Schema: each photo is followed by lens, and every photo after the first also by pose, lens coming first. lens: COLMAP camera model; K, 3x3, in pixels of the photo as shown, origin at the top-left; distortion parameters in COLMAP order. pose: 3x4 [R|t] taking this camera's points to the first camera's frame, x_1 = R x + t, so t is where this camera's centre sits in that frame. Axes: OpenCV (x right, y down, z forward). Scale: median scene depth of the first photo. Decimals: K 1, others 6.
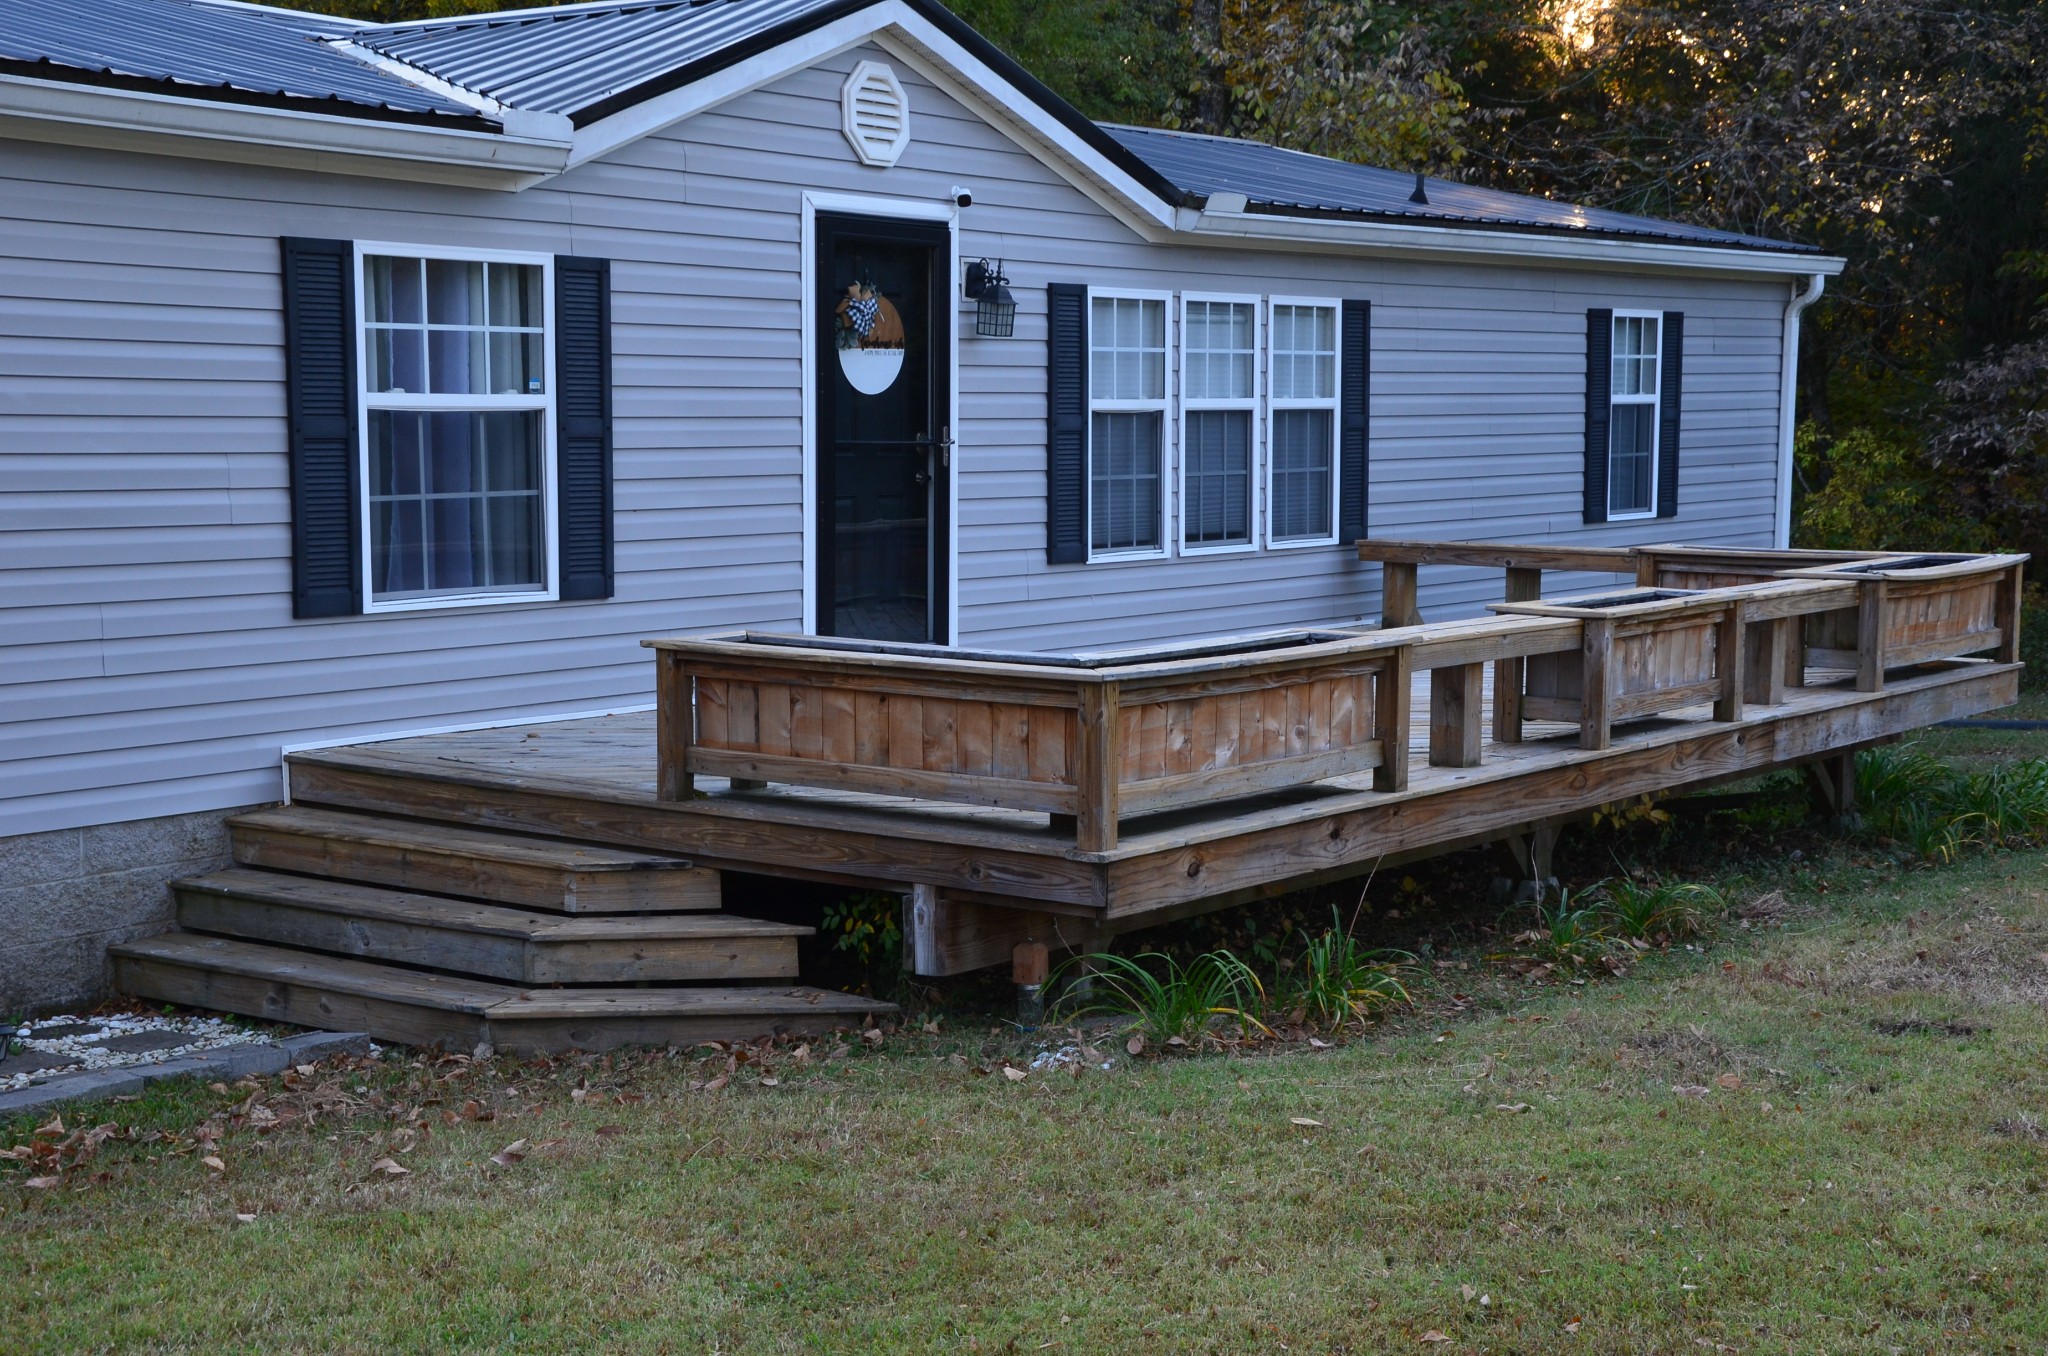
lens RADIAL K [[2951.2, 0, 1028.0], [0, 2951.2, 725.4], [0, 0, 1]] dist [0.096951, 0.714574]
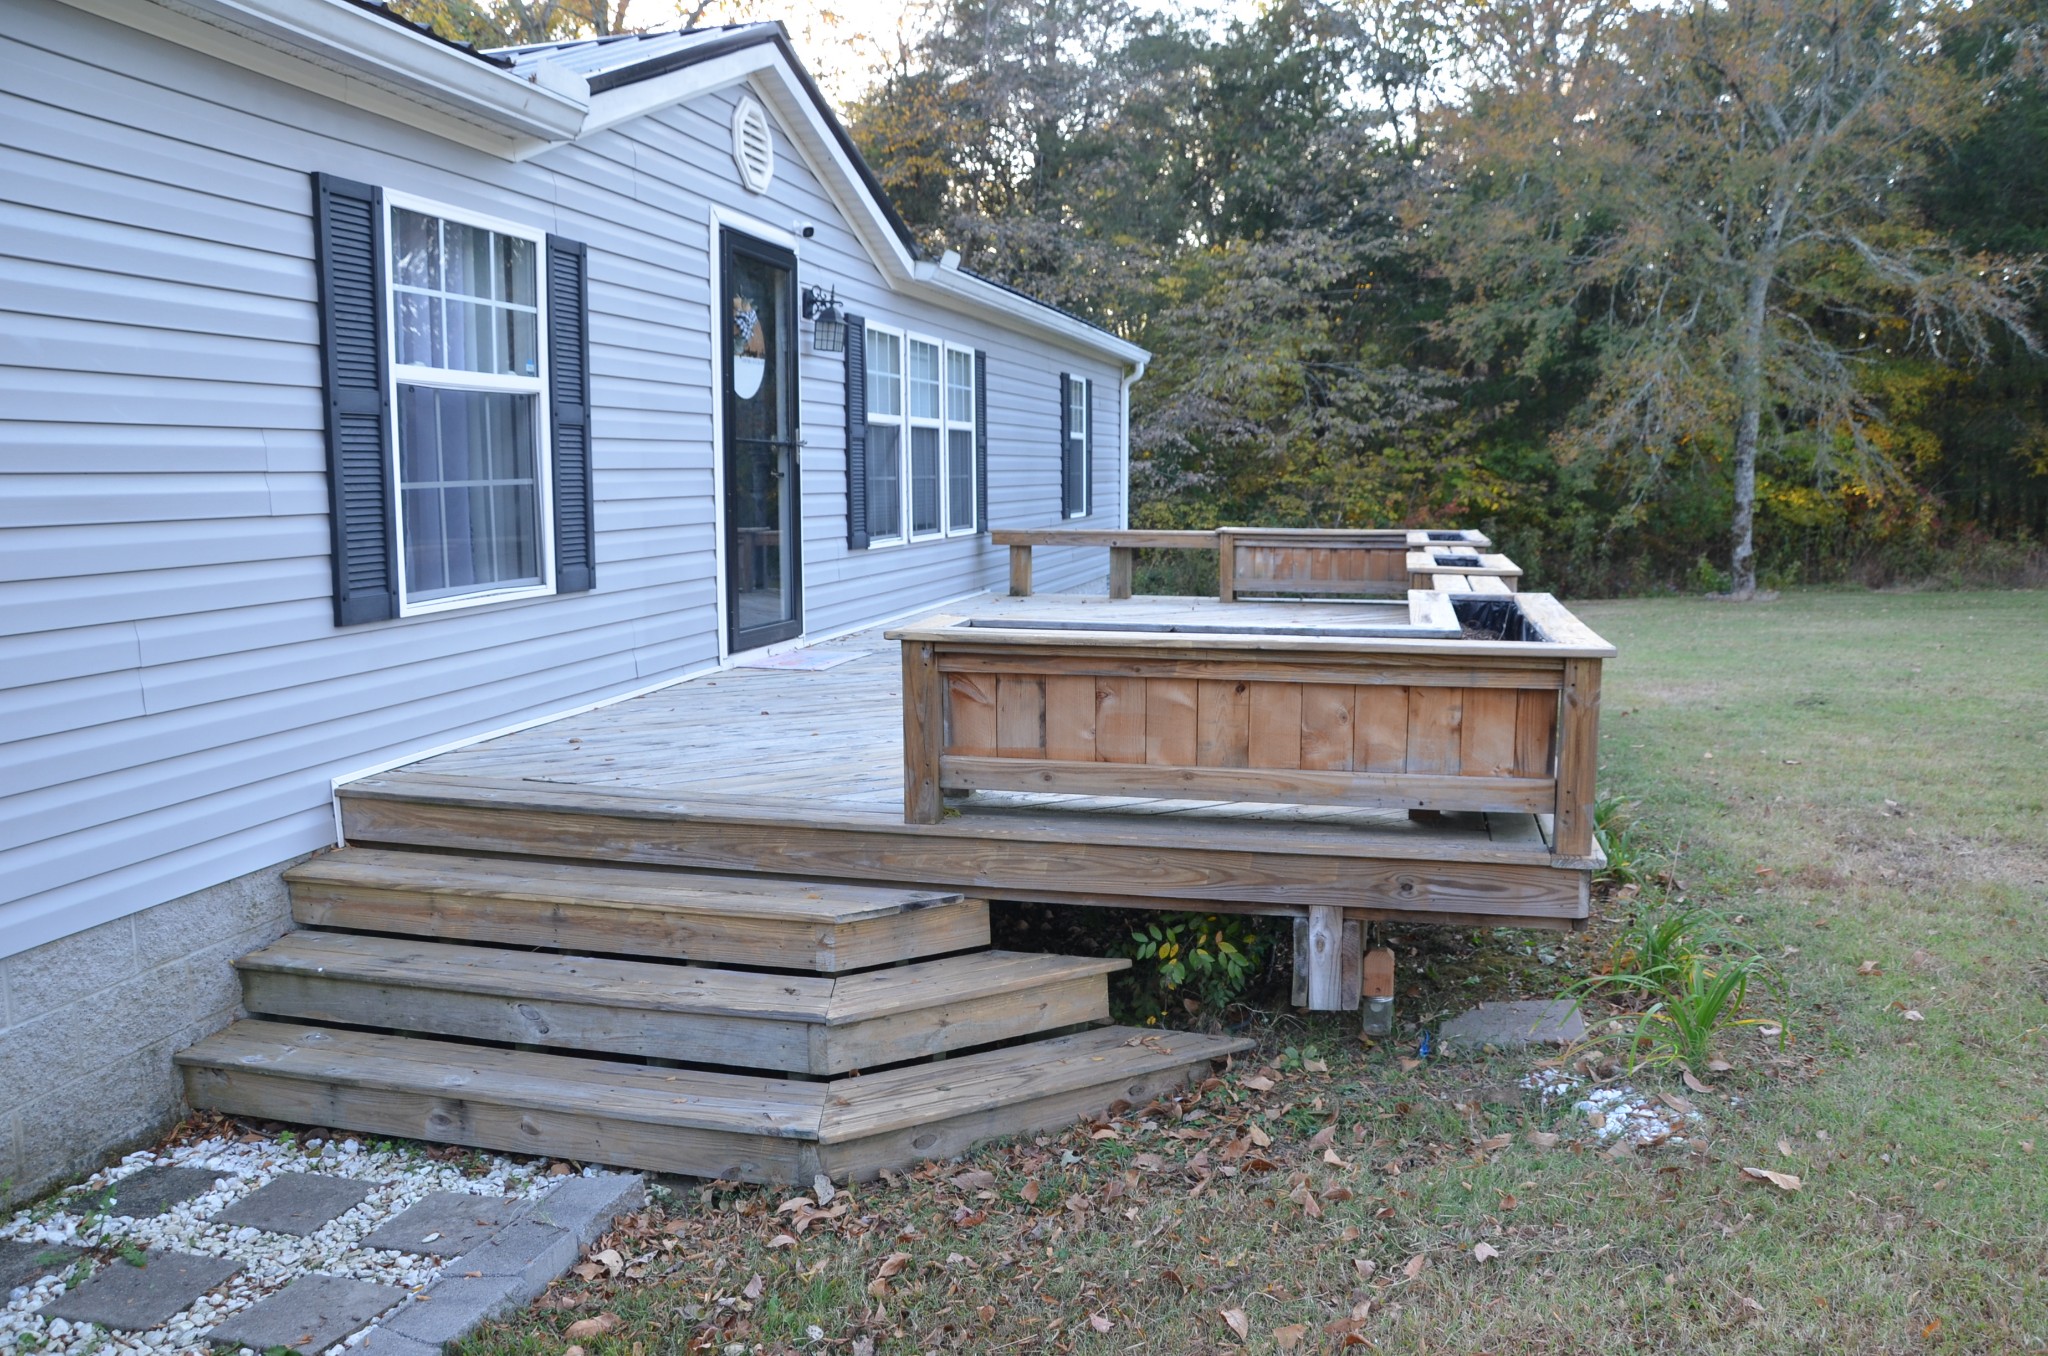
lens RADIAL K [[1580.2, 0, 1034.4], [0, 1580.2, 712.2], [0, 0, 1]] dist [-0.164381, 0.126915]
pose [[0.918566, -0.067260, 0.389503, -0.236478], [0.051849, 0.997405, 0.049958, -0.023441], [-0.391852, -0.025695, 0.919669, 0.523247]]
